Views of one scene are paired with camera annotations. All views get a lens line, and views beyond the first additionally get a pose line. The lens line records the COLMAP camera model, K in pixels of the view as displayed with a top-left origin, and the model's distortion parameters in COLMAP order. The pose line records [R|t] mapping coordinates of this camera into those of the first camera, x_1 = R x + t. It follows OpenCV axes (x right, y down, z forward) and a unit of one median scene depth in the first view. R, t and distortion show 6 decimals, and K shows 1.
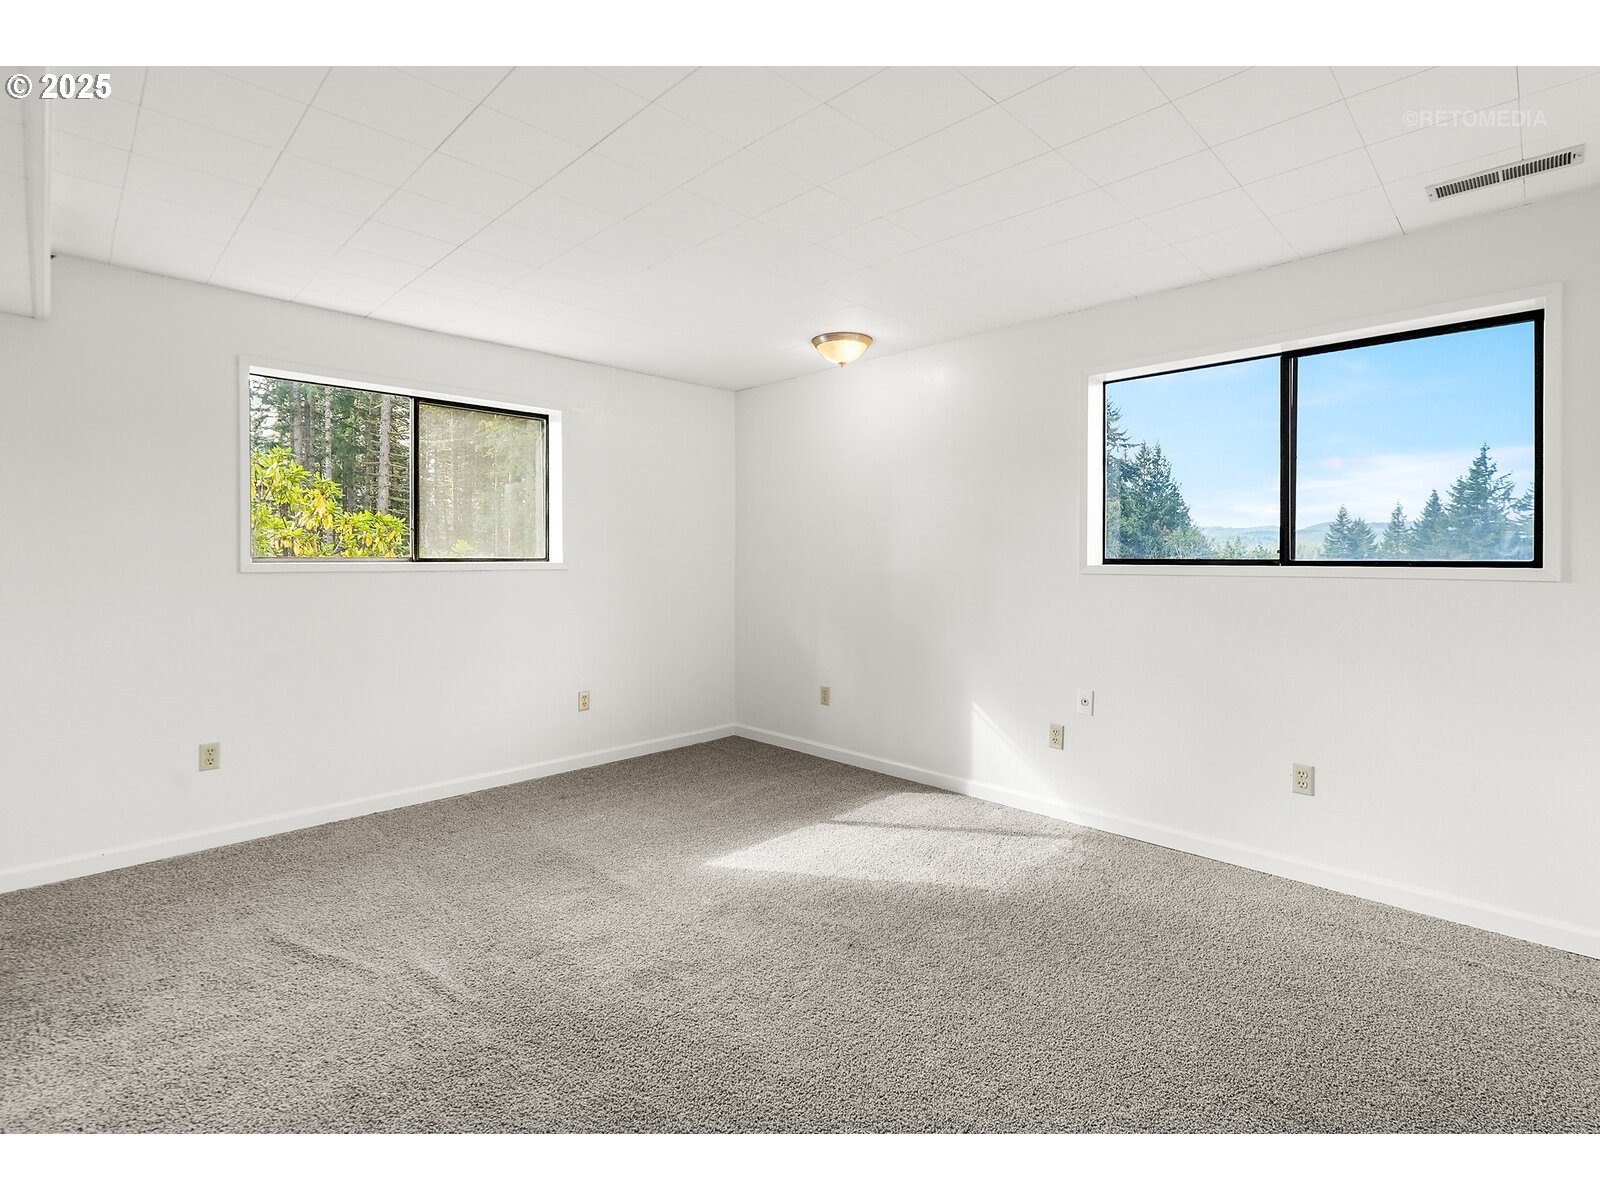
lens RADIAL K [[764.9, 0, 806.6], [0, 764.9, 584.0], [0, 0, 1]] dist [0.000876, 0.000394]
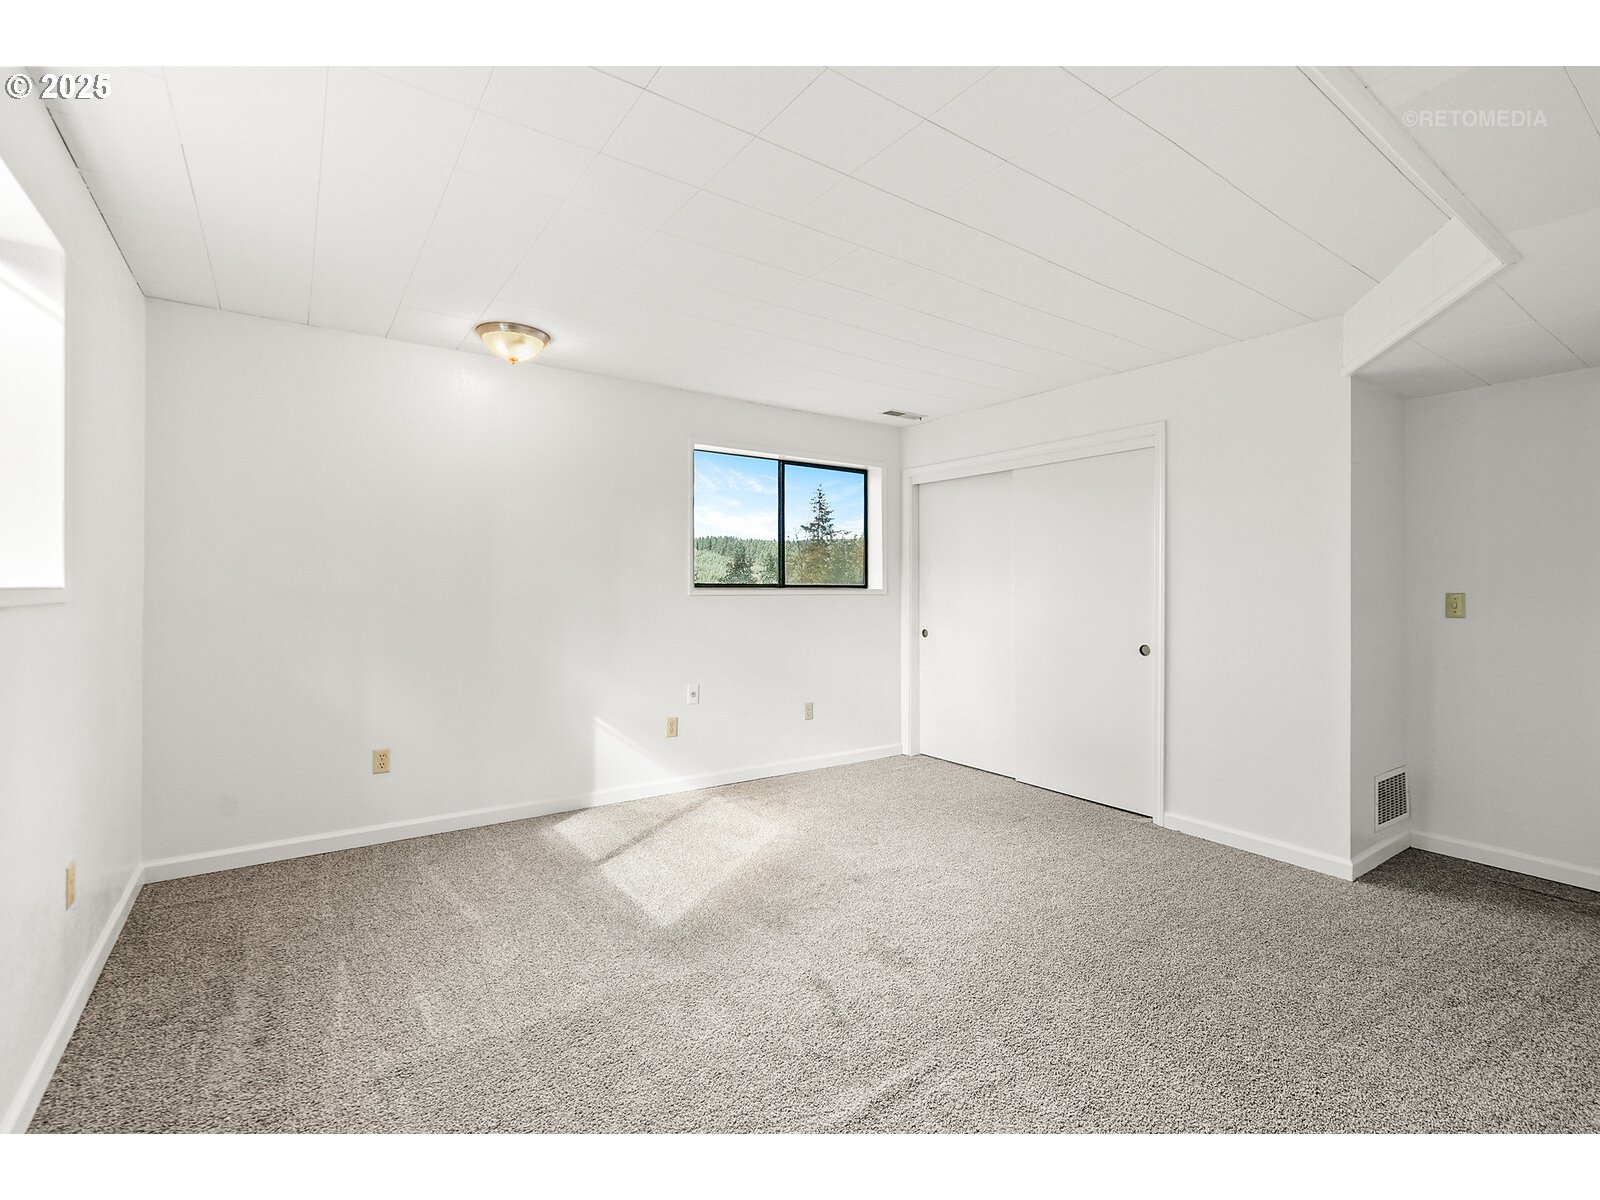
lens RADIAL K [[727.9, 0, 794.6], [0, 727.9, 602.7], [0, 0, 1]] dist [-0.003160, 0.000901]
pose [[0.180667, -0.026252, 0.983194, -0.817123], [0.028253, 0.999370, 0.021492, -0.022590], [-0.983138, 0.023895, 0.181295, 0.605914]]
